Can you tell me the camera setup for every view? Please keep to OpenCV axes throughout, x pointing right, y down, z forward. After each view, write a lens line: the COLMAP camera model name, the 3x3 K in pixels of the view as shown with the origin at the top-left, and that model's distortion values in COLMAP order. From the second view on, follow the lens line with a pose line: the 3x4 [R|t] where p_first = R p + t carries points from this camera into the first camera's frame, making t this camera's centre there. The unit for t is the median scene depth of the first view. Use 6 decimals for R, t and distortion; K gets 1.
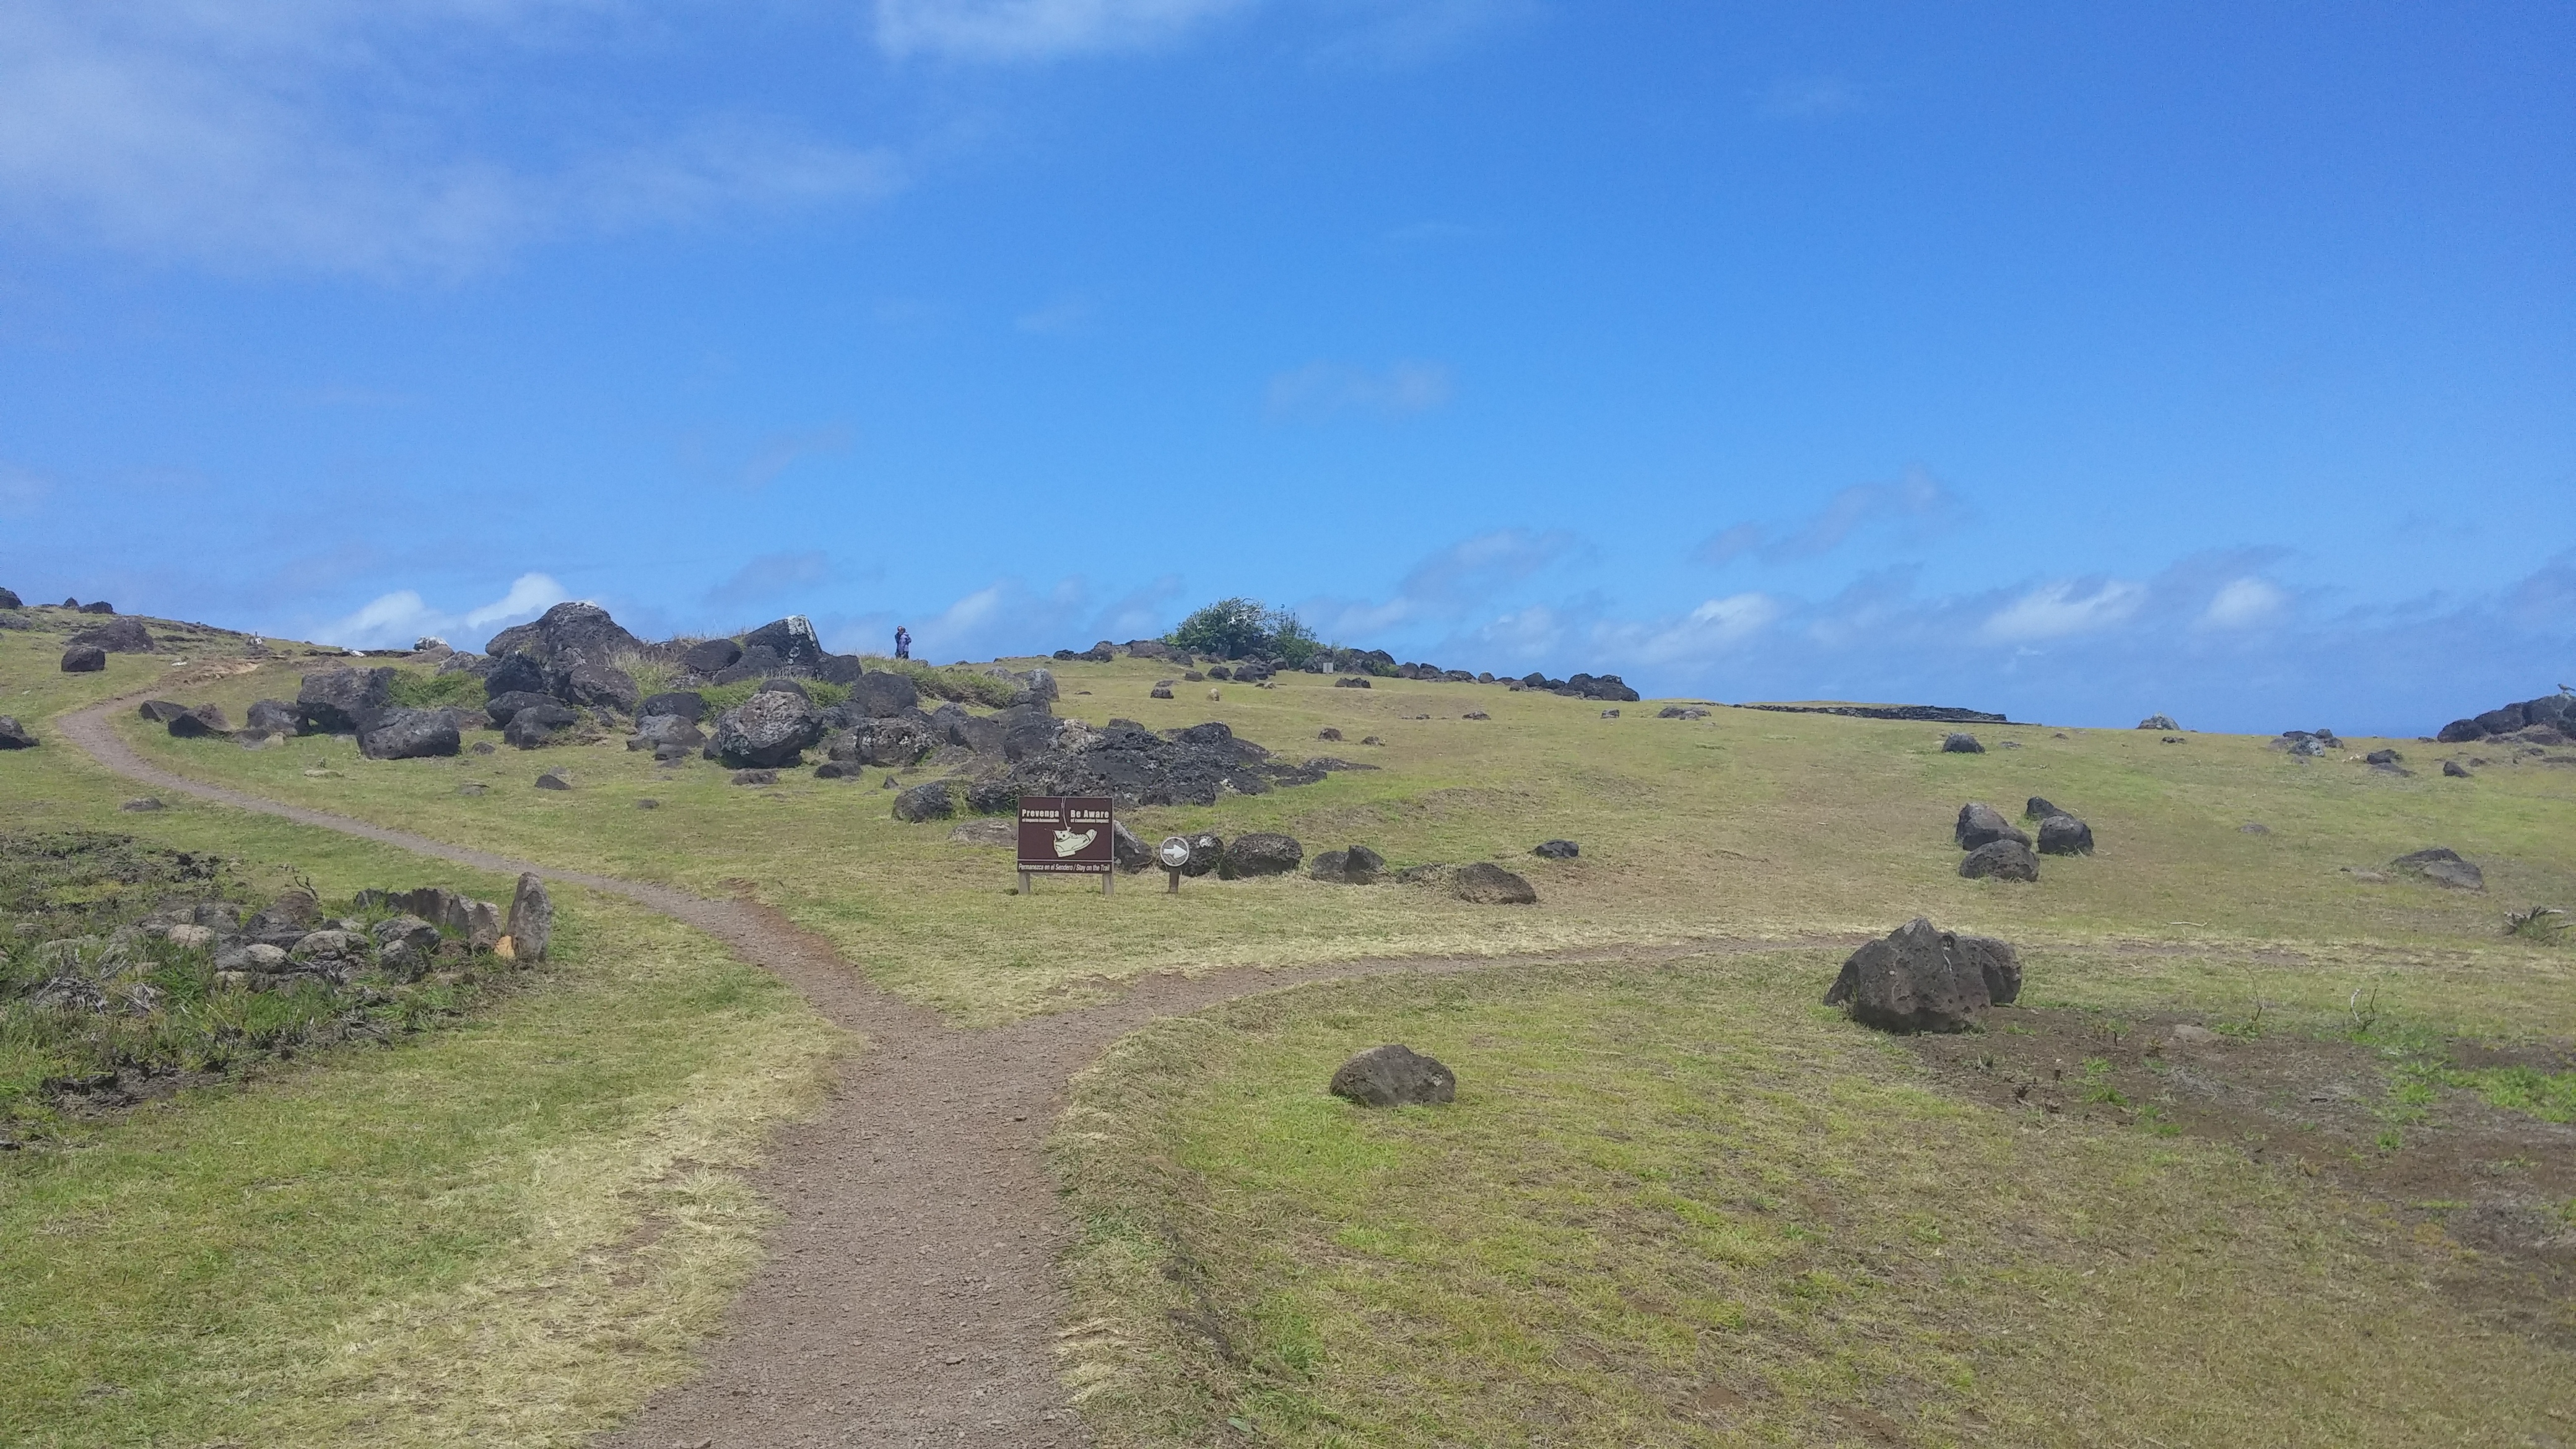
lens RADIAL K [[2104.3, 0, 1287.6], [0, 2104.3, 726.3], [0, 0, 1]] dist [0.006256, 0.001217]
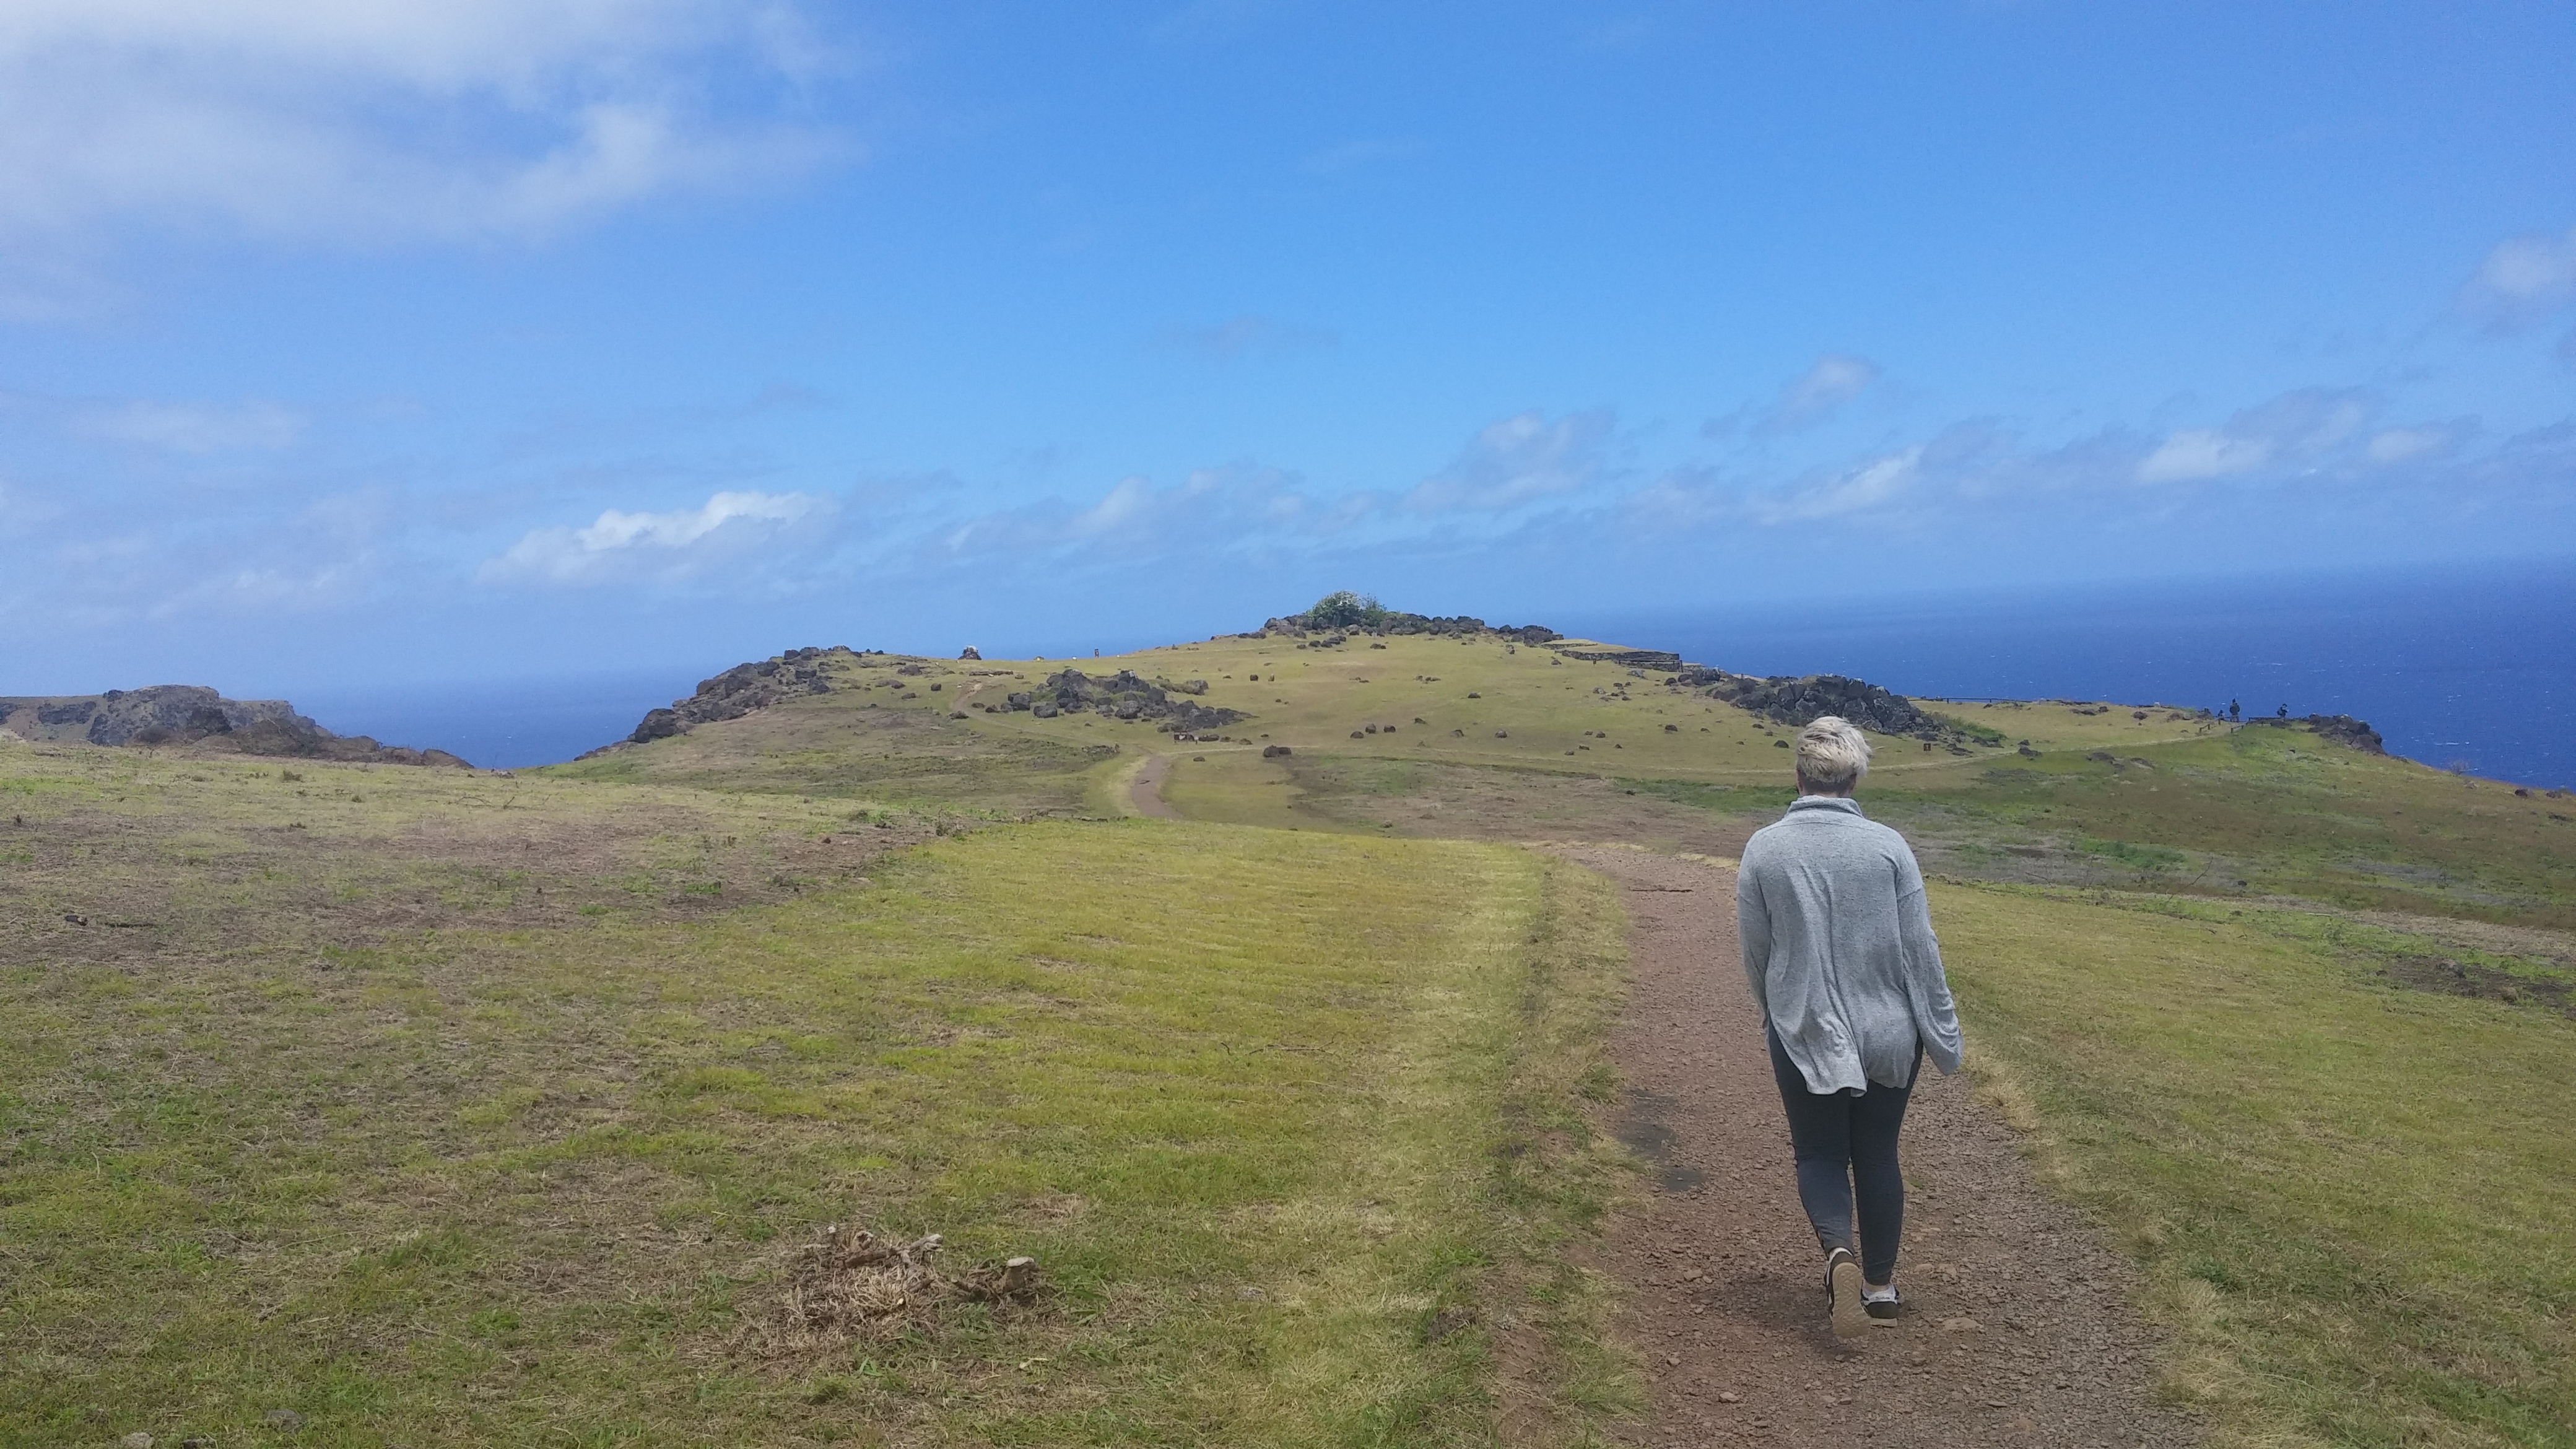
lens RADIAL K [[2104.3, 0, 1286.7], [0, 2104.3, 726.7], [0, 0, 1]] dist [0.006256, 0.001217]
pose [[0.990475, -0.024102, -0.135567, 0.587869], [0.033019, 0.997409, 0.063920, -0.203995], [0.133675, -0.067787, 0.988704, -2.887125]]
